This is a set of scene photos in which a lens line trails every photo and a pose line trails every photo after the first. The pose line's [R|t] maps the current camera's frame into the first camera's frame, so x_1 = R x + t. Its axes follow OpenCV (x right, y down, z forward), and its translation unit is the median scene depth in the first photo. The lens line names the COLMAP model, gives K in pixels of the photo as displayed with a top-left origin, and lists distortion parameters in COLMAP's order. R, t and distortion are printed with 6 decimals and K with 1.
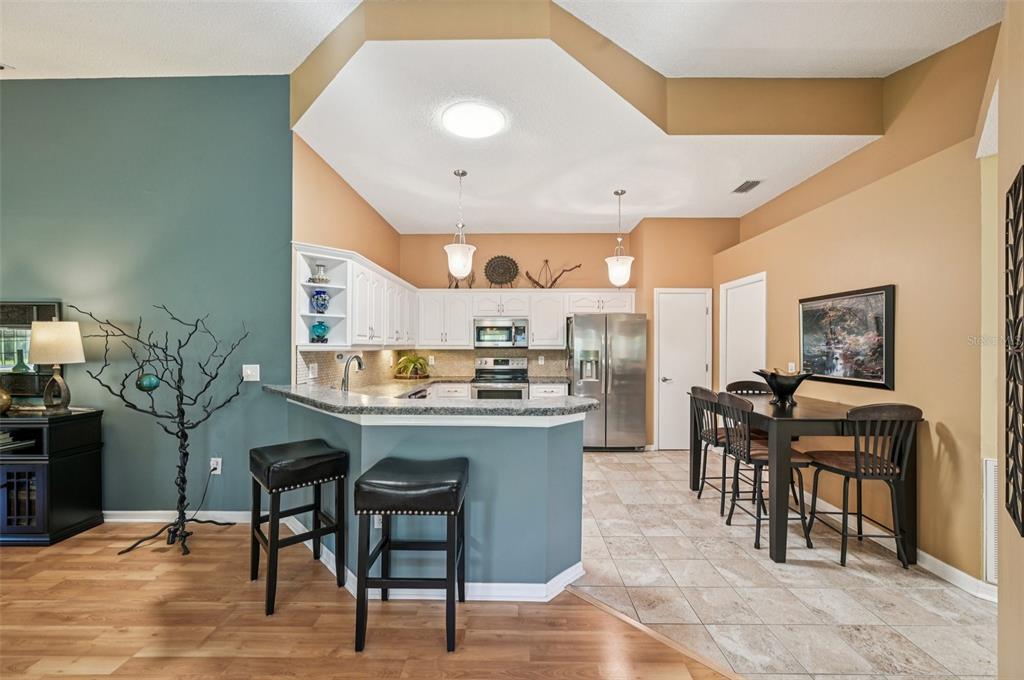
lens RADIAL K [[404.1, 0, 513.1], [0, 404.1, 345.0], [0, 0, 1]] dist [-0.001561, 0.000434]
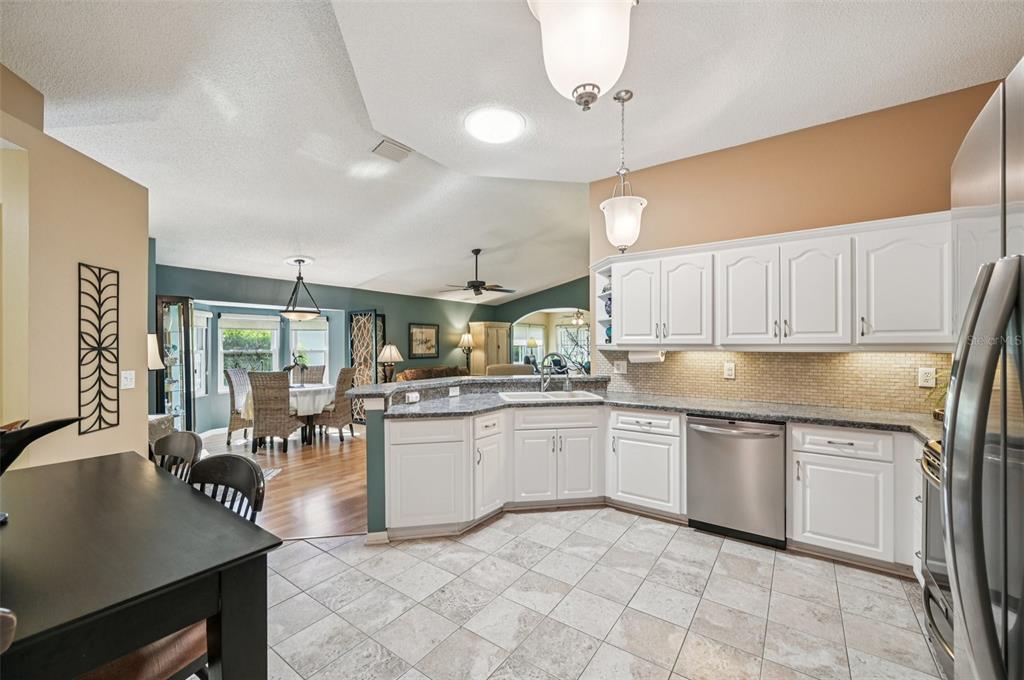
lens RADIAL K [[405.2, 0, 511.8], [0, 405.2, 345.2], [0, 0, 1]] dist [-0.001914, -0.000051]
pose [[-0.574525, 0.000105, -0.818487, 0.637660], [0.003048, 0.999993, -0.002011, 0.002910], [0.818481, -0.003650, -0.574522, 1.455006]]
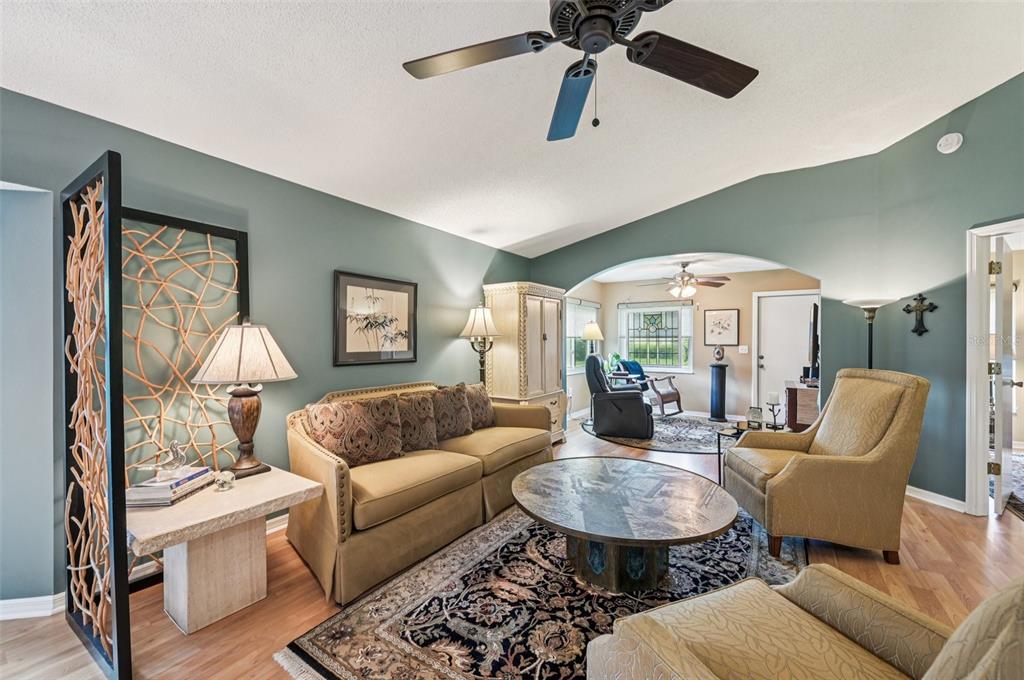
lens RADIAL K [[404.4, 0, 513.7], [0, 404.4, 341.2], [0, 0, 1]] dist [-0.001873, 0.000356]
pose [[-0.540384, -0.000270, -0.841418, -0.500082], [0.001211, 0.999999, -0.001098, 0.023657], [0.841417, -0.001612, -0.540383, 0.333402]]
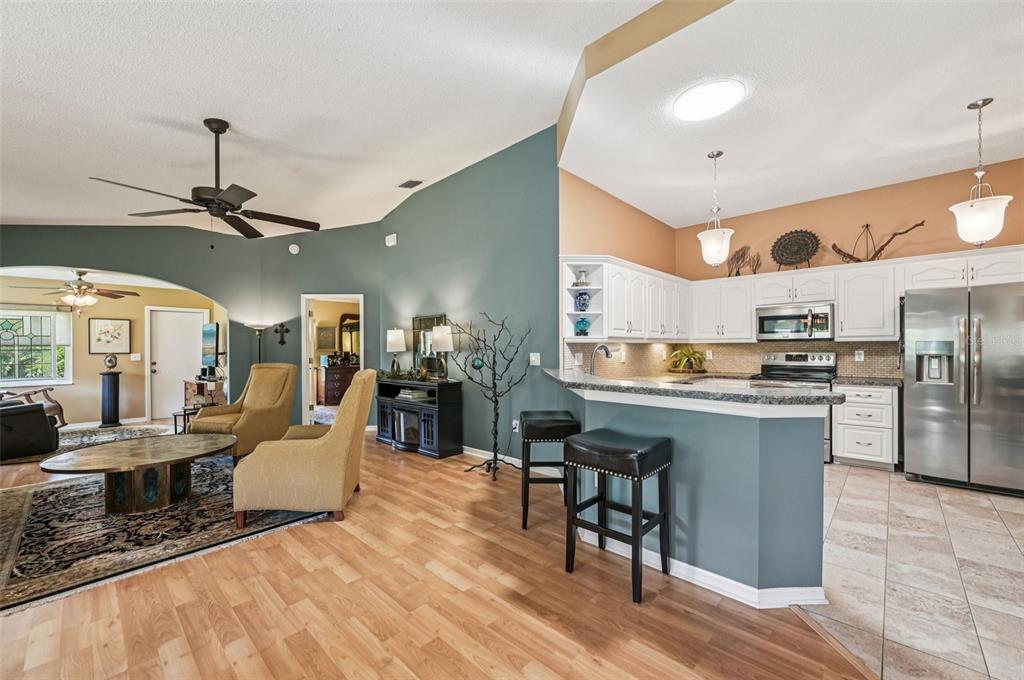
lens RADIAL K [[408.0, 0, 516.9], [0, 408.0, 348.2], [0, 0, 1]] dist [-0.001576, 0.000464]
pose [[0.739723, -0.003609, -0.672902, 0.196859], [0.009085, 0.999948, 0.004625, 0.024281], [0.672850, -0.009535, 0.739717, -0.028733]]
